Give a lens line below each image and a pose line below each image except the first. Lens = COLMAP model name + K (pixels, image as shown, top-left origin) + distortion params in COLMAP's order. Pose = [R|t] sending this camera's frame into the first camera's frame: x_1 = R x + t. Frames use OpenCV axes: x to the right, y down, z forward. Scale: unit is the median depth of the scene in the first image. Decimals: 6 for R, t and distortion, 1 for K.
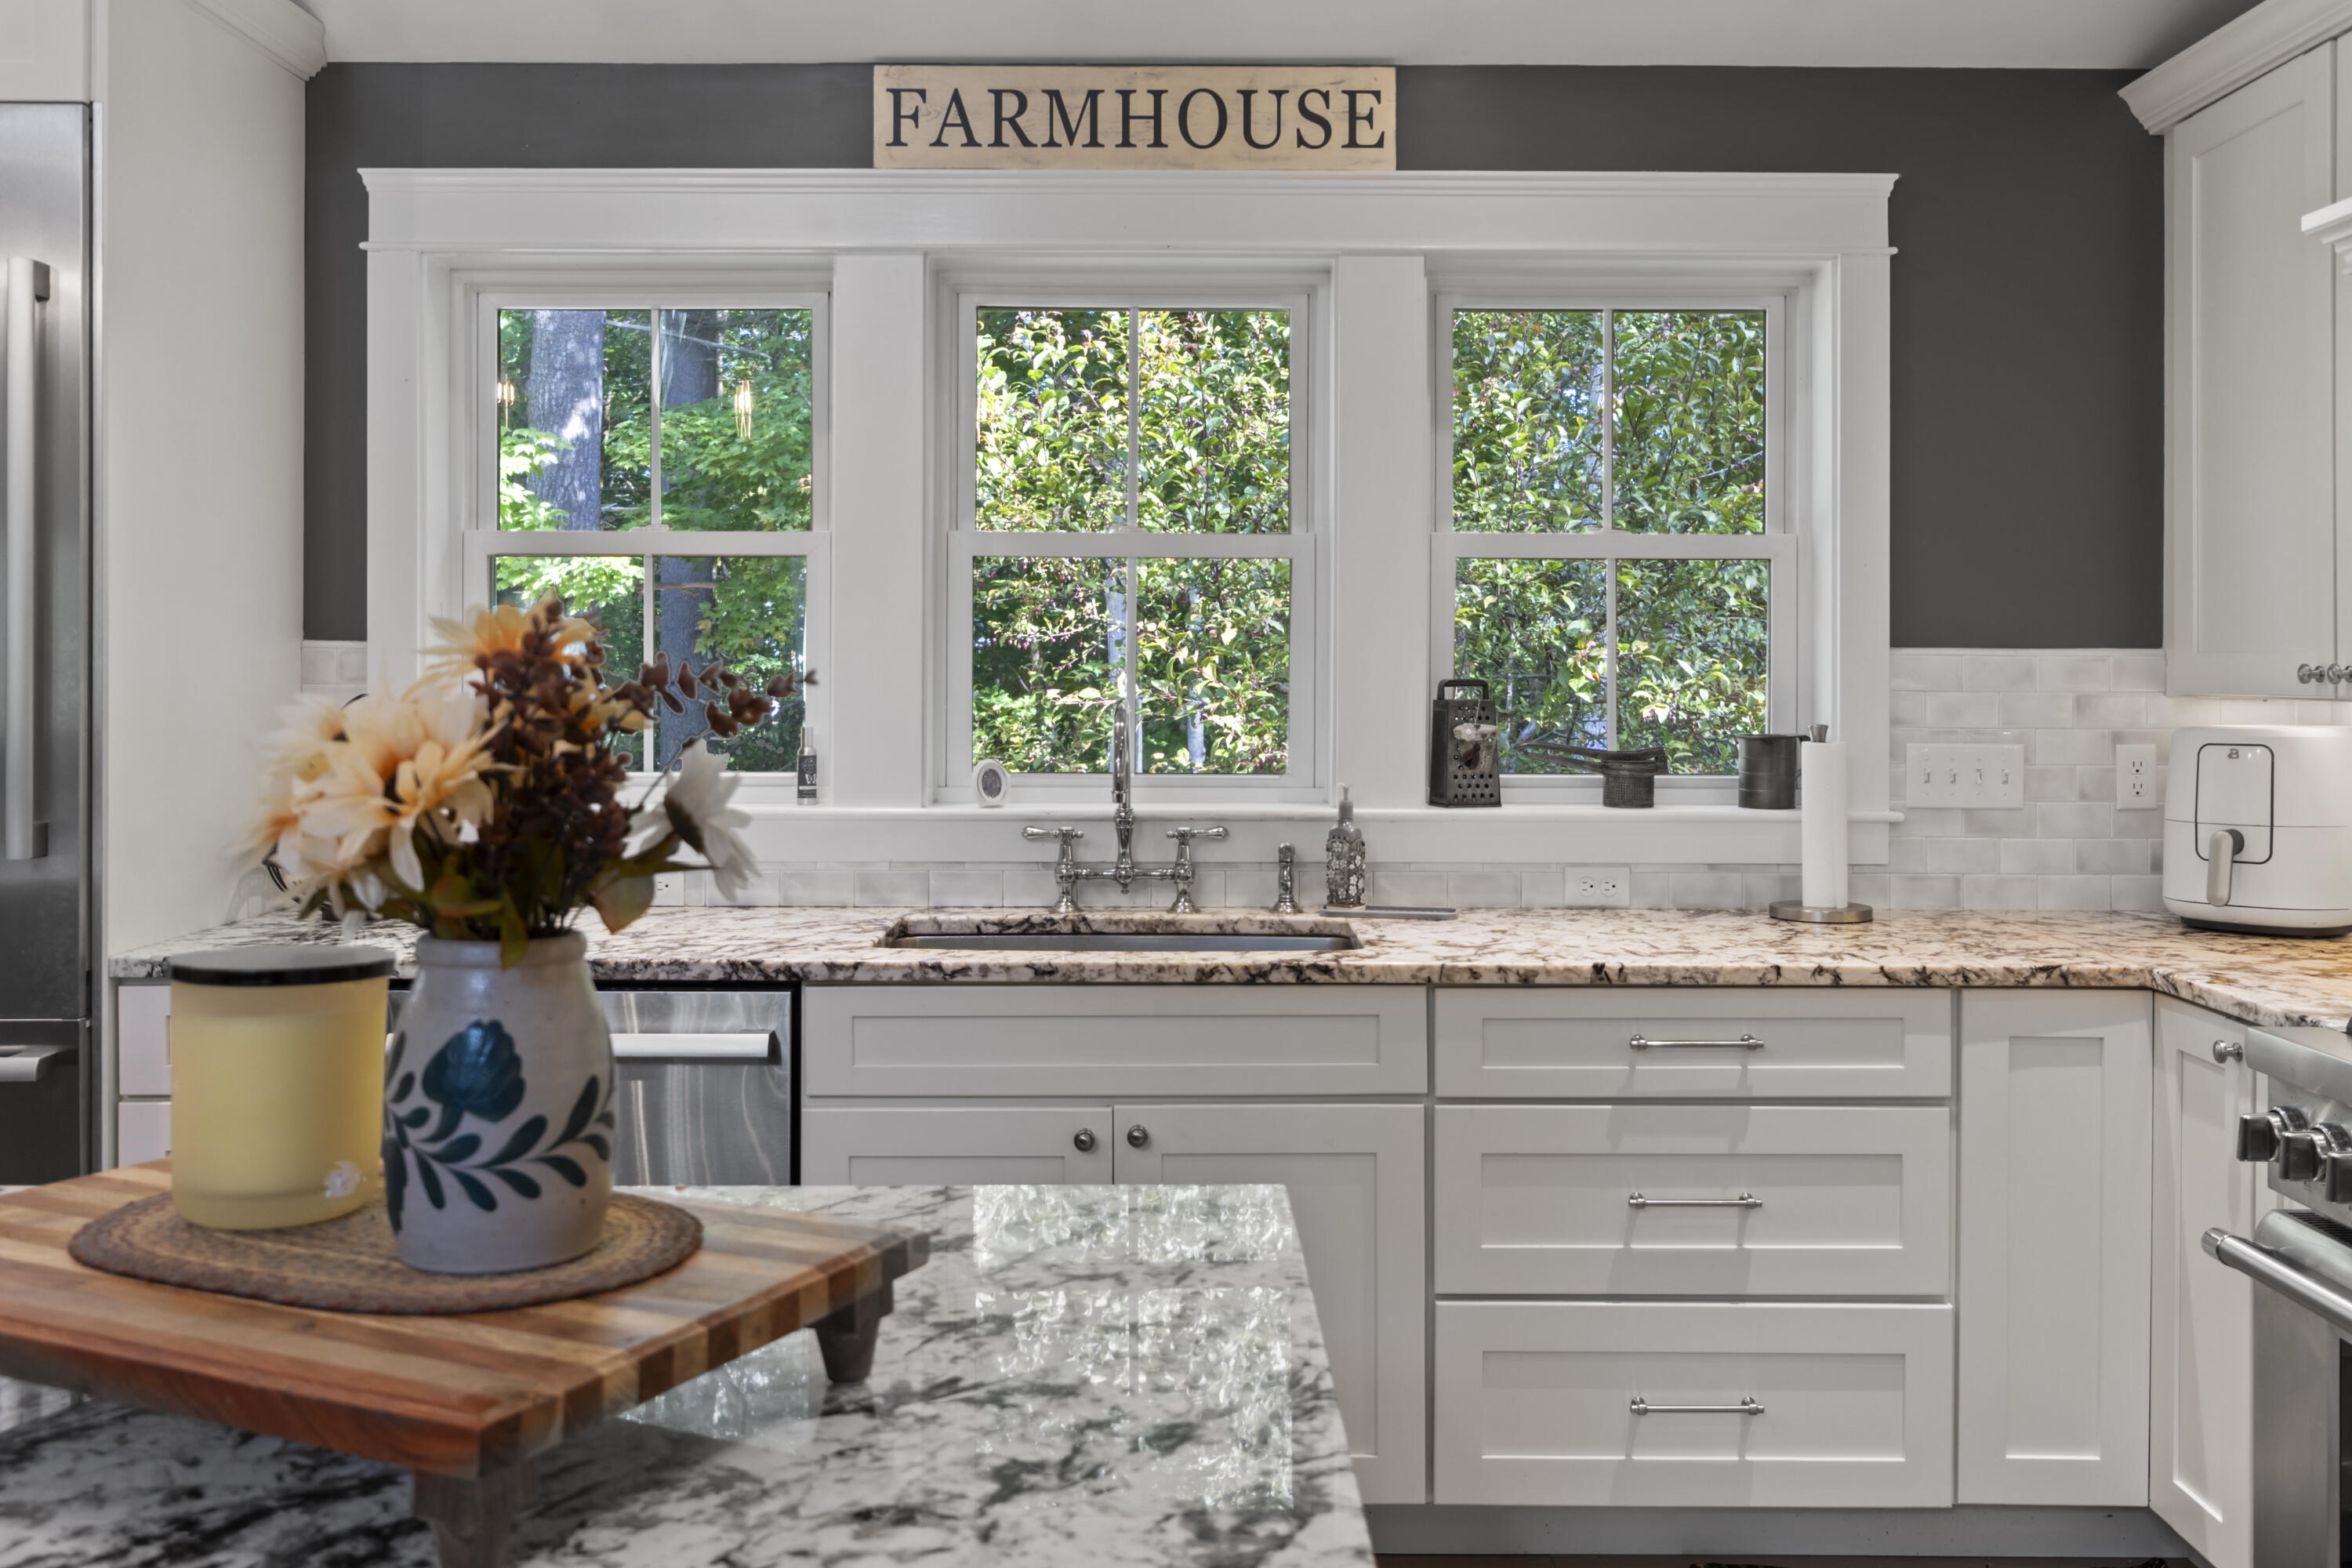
lens RADIAL K [[2021.3, 0, 1194.4], [0, 2021.3, 659.5], [0, 0, 1]] dist [-0.002370, 0.009259]
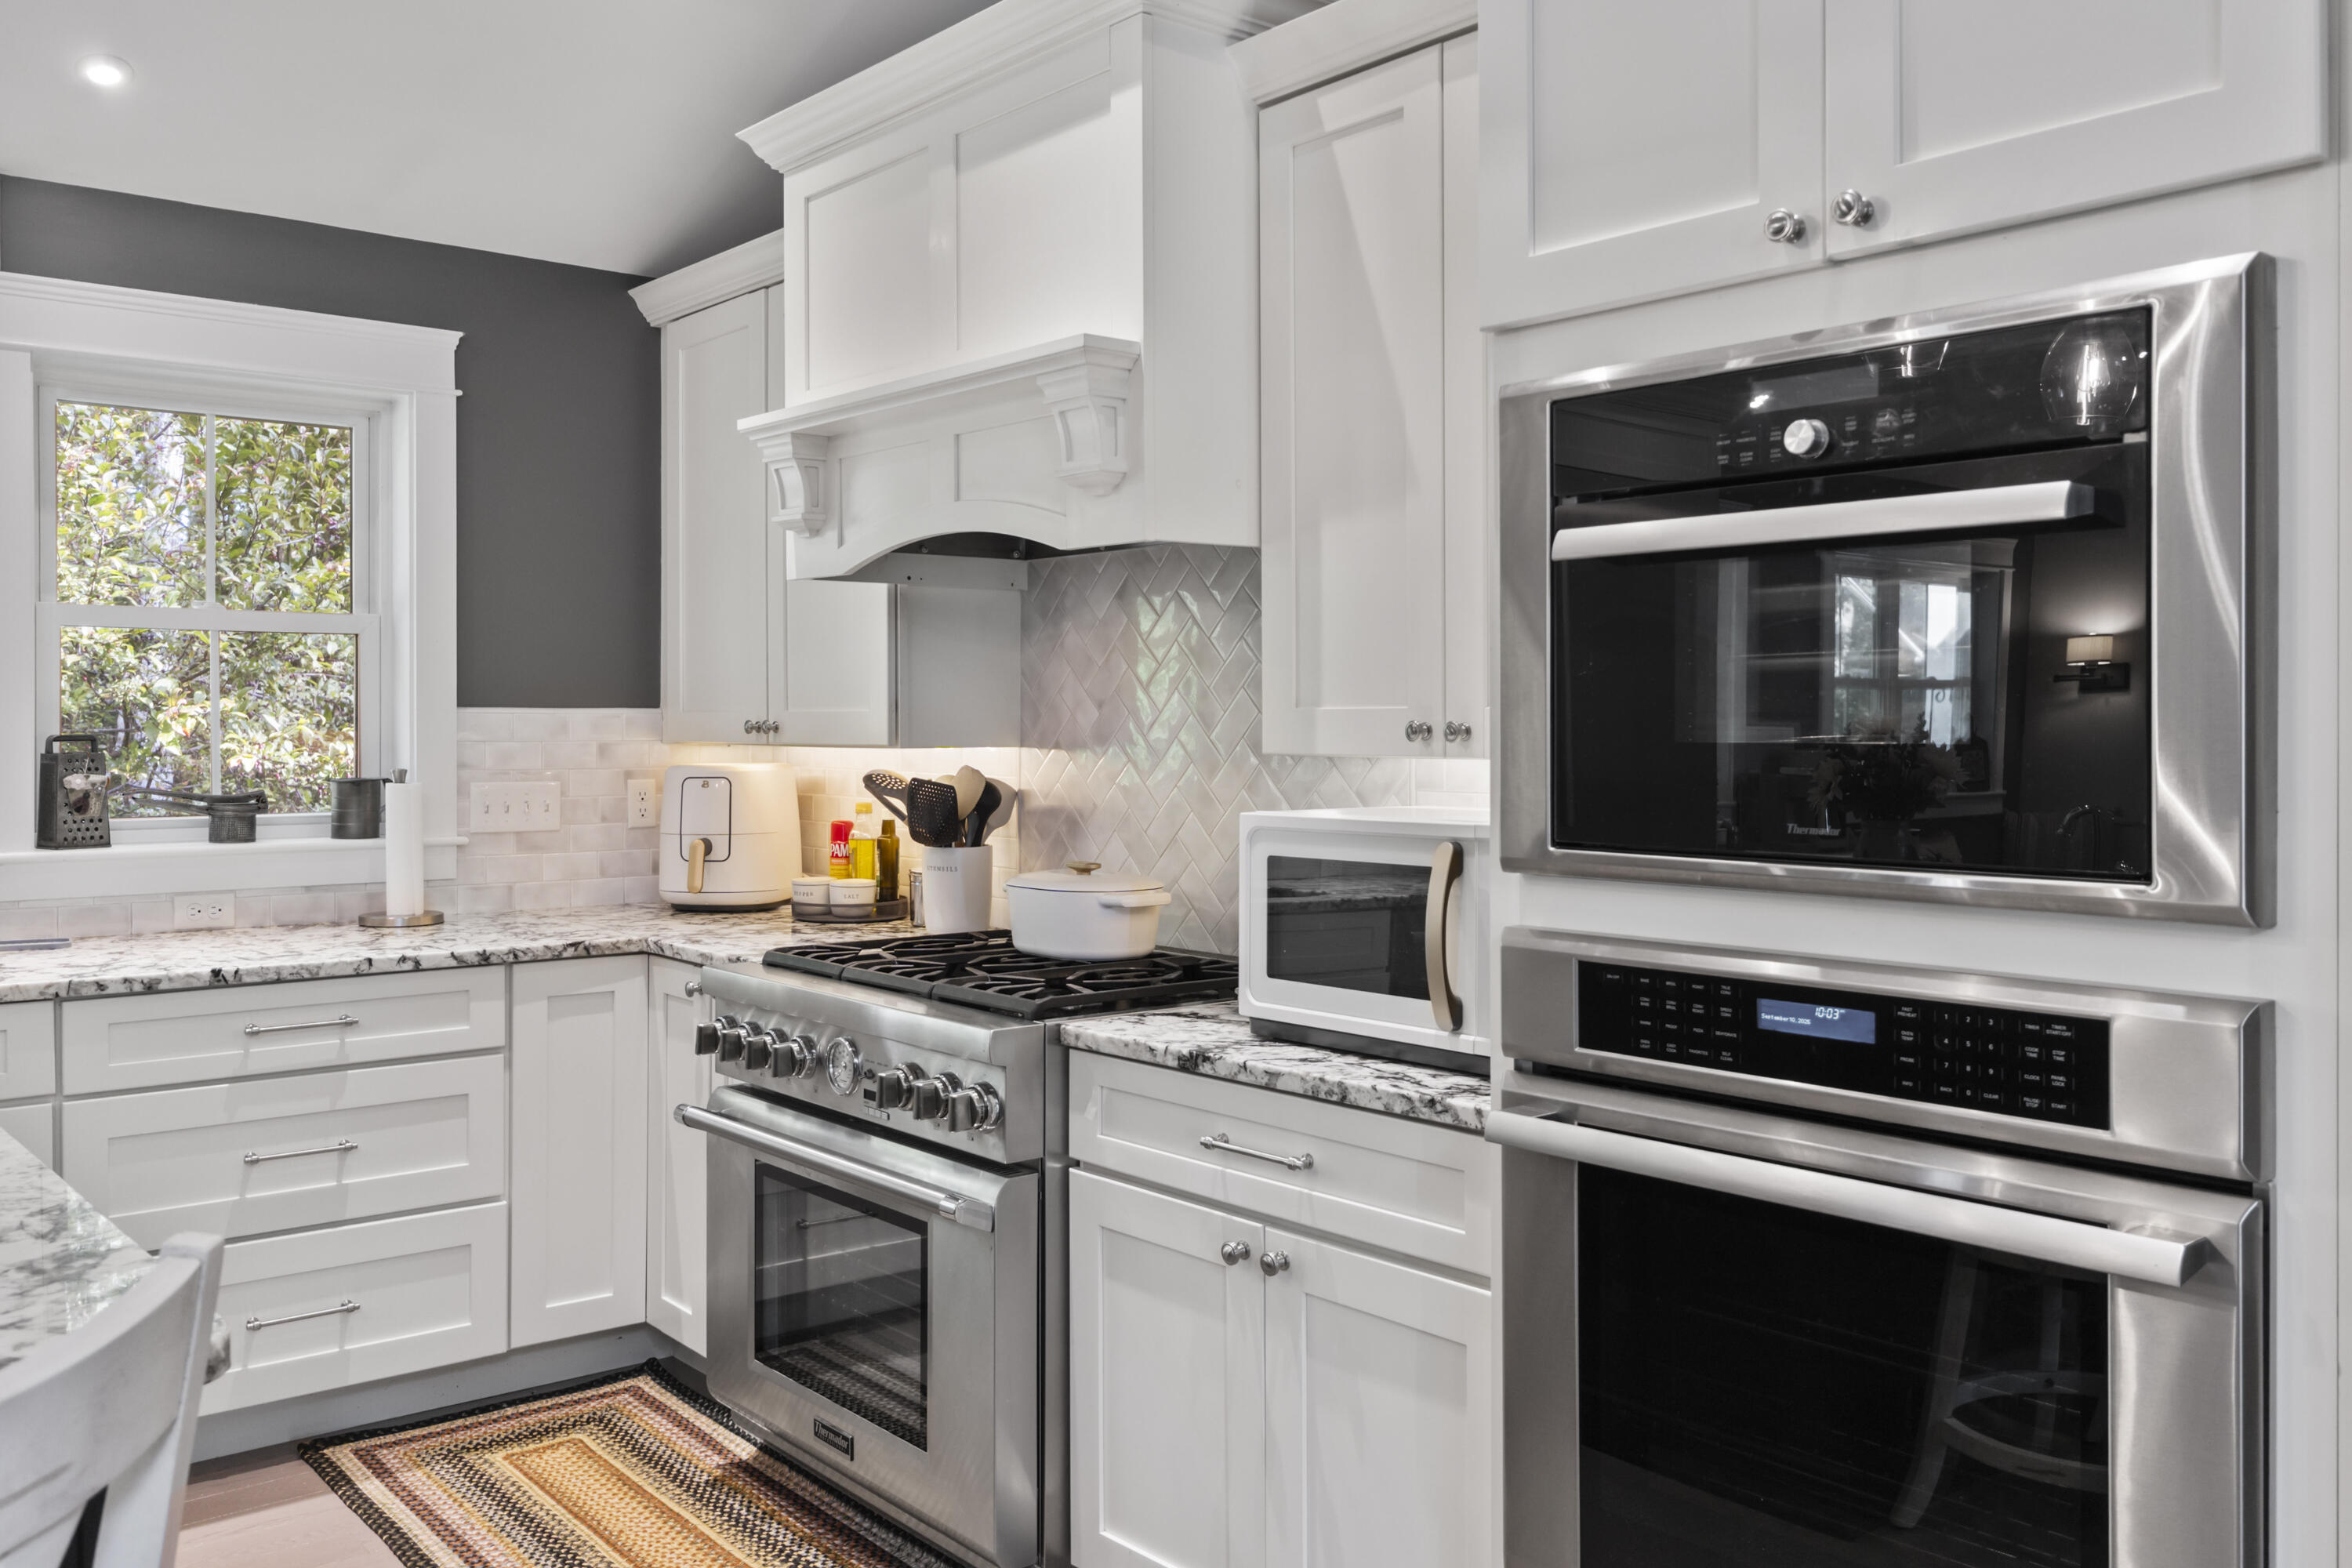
lens RADIAL K [[1917.9, 0, 1184.5], [0, 1917.9, 731.2], [0, 0, 1]] dist [-0.009665, 0.017910]
pose [[0.767200, -0.006103, 0.641379, -0.075549], [-0.001104, 0.999941, 0.010835, -0.004367], [-0.641408, -0.009020, 0.767147, -0.211680]]
